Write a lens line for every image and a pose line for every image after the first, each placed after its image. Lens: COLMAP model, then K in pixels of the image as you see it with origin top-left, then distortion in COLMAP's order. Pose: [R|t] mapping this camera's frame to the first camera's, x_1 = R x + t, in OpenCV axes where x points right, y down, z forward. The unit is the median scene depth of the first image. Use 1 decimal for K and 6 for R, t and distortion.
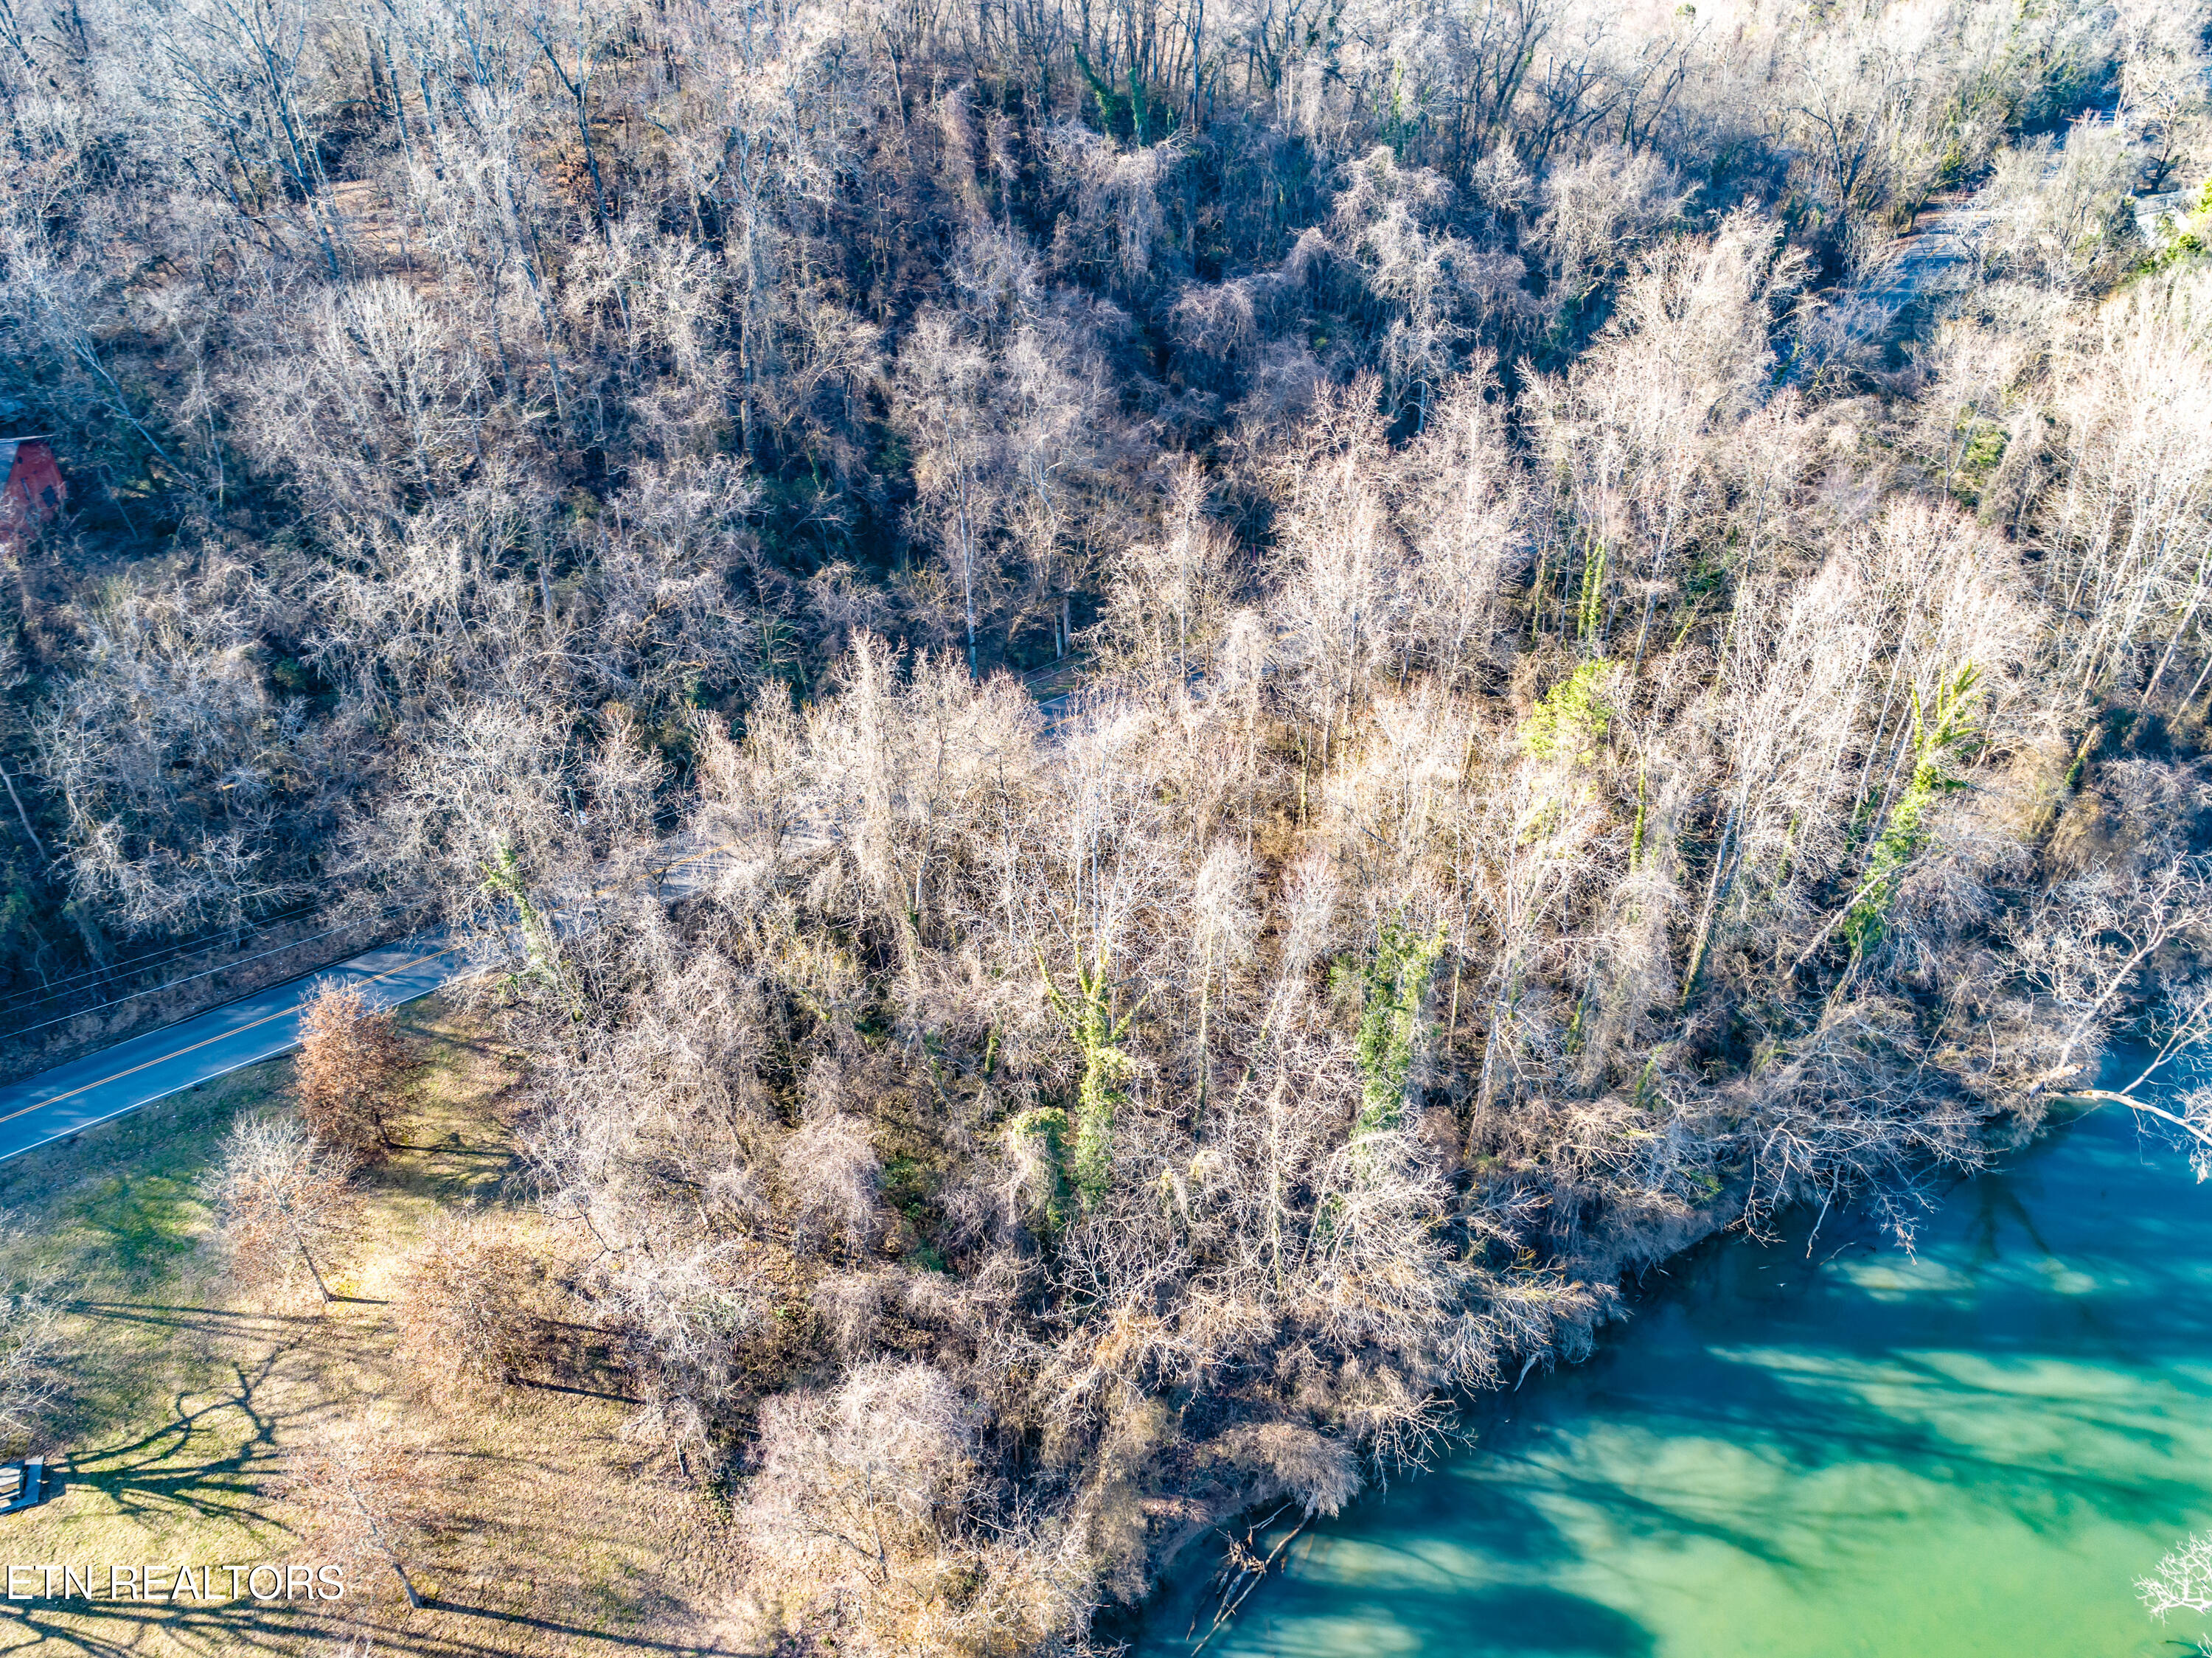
lens RADIAL K [[1670.7, 0, 1117.6], [0, 1670.7, 823.4], [0, 0, 1]] dist [-0.020854, 0.007240]
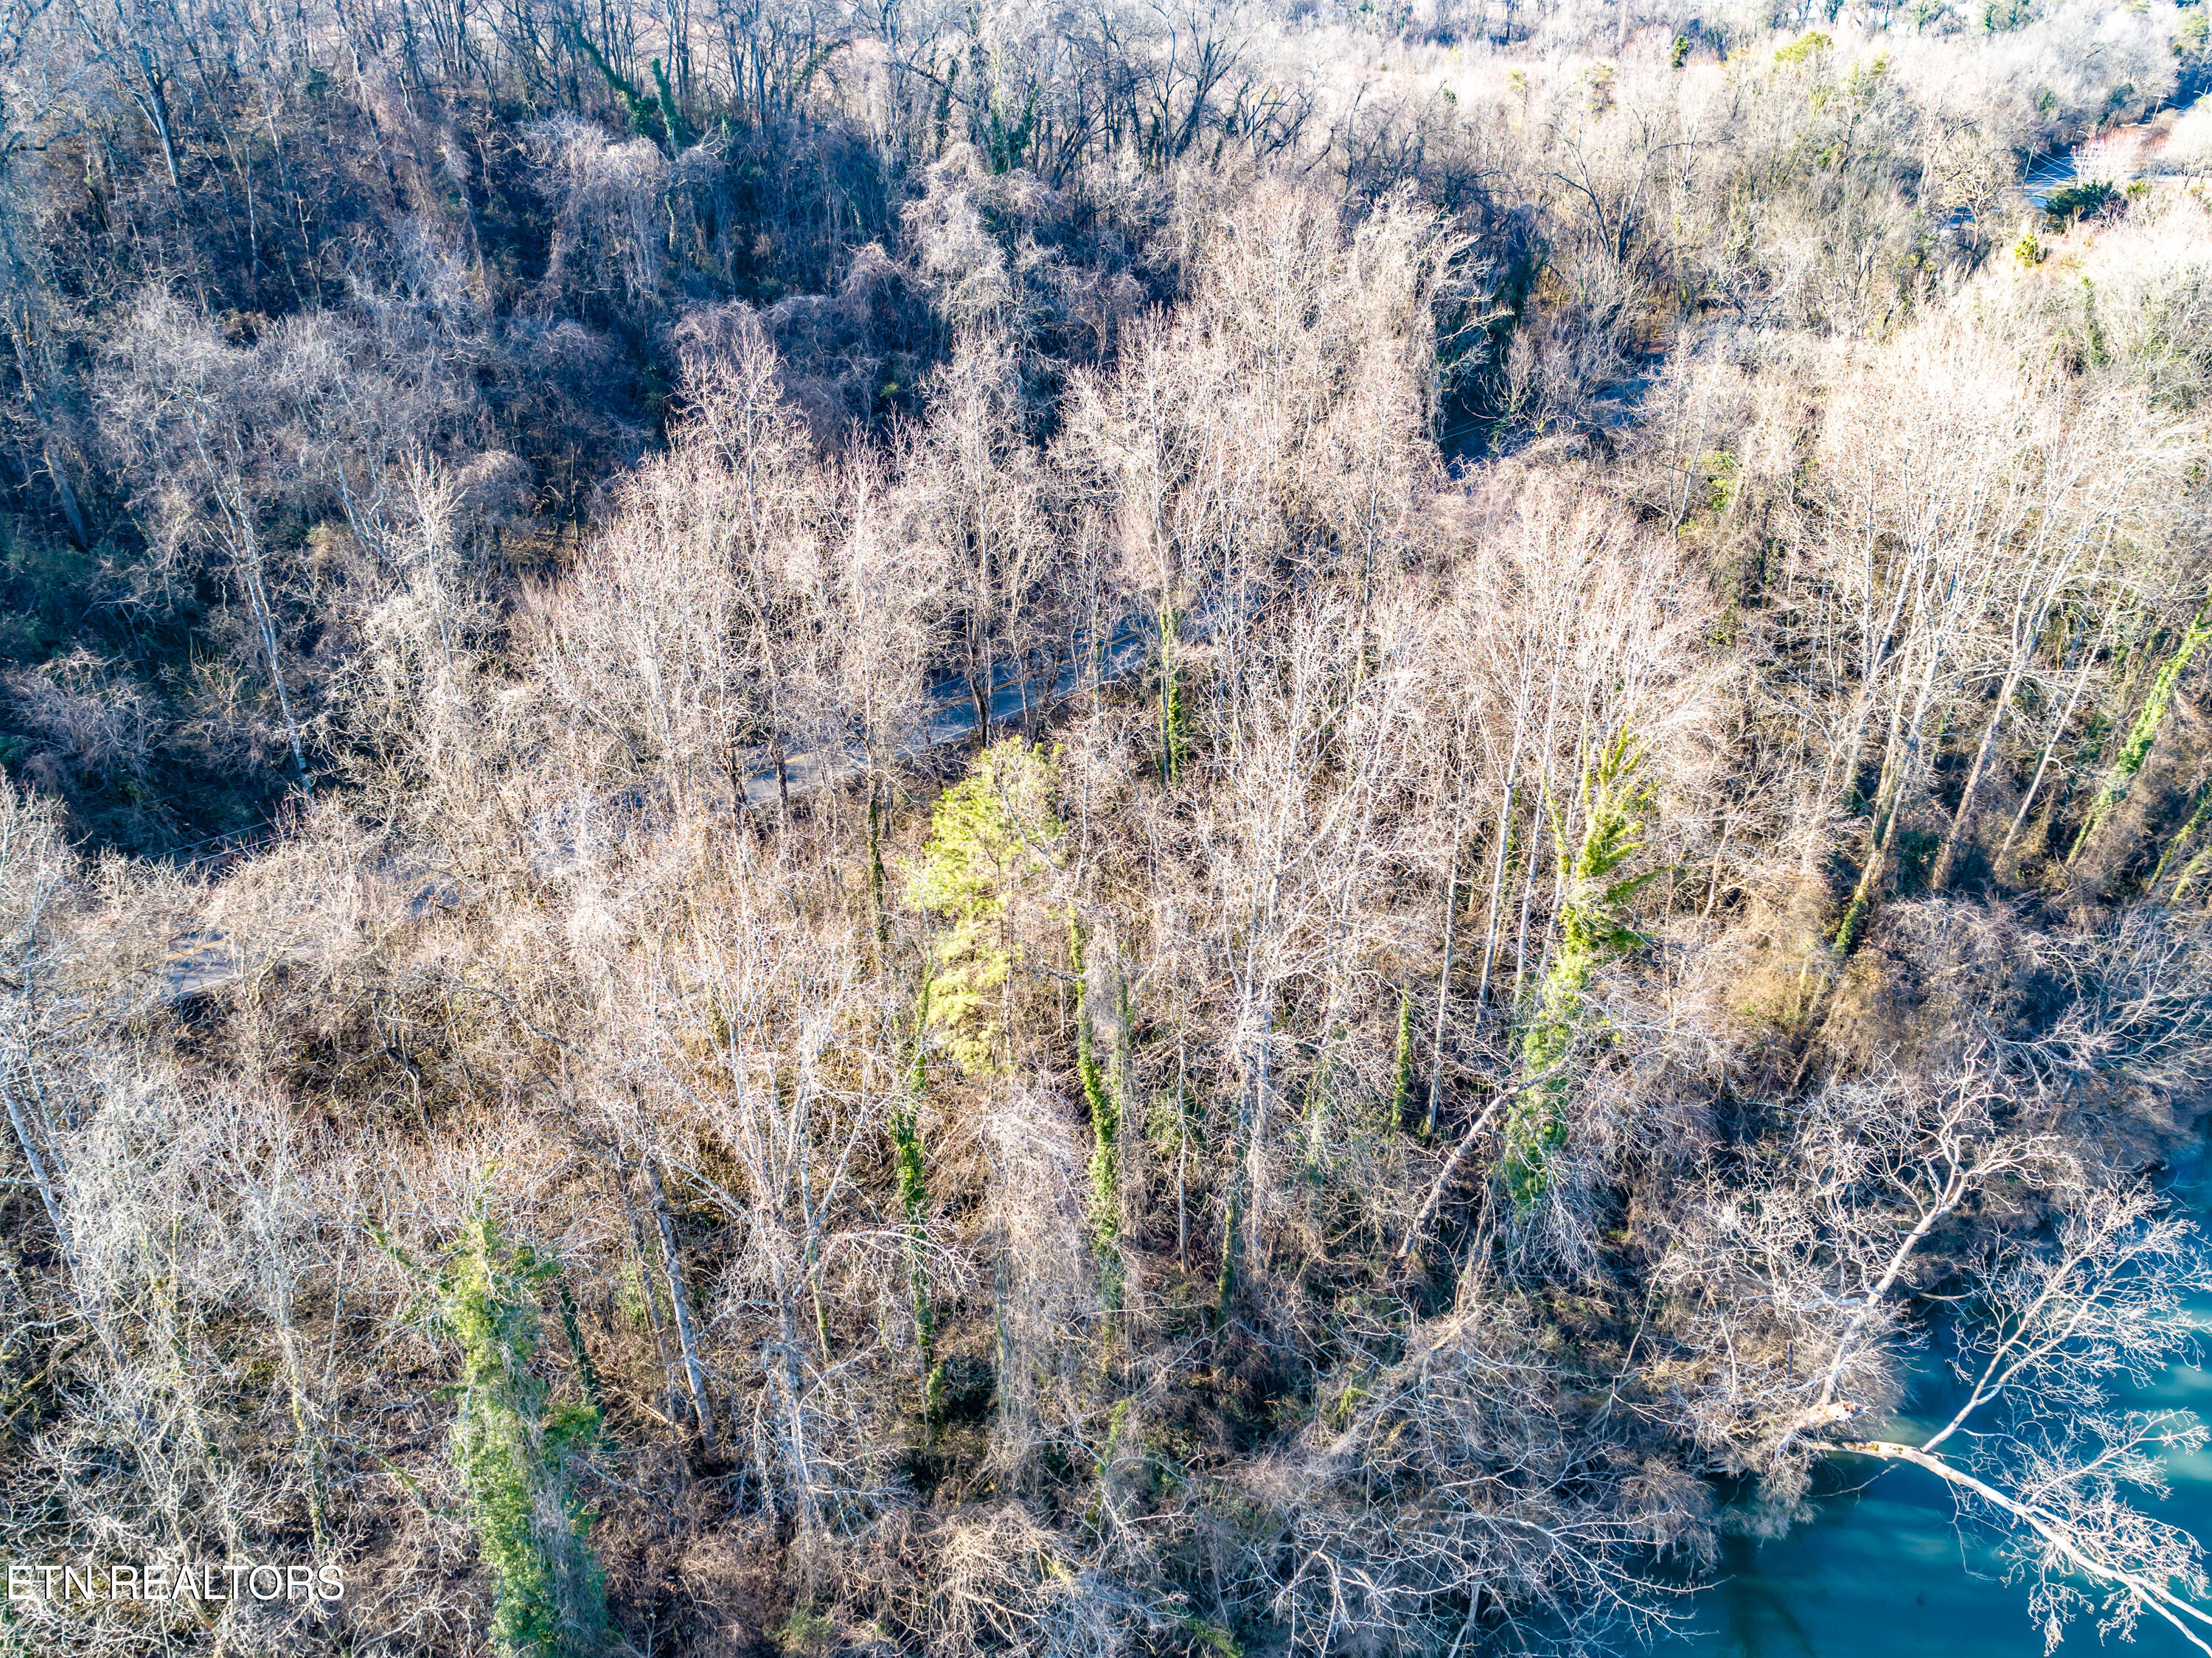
lens RADIAL K [[1670.7, 0, 1117.6], [0, 1670.7, 823.4], [0, 0, 1]] dist [-0.020854, 0.007240]
pose [[0.998825, -0.015446, 0.045934, 0.255088], [0.020601, 0.993272, -0.113957, 0.000835], [-0.043865, 0.114770, 0.992423, 0.345228]]
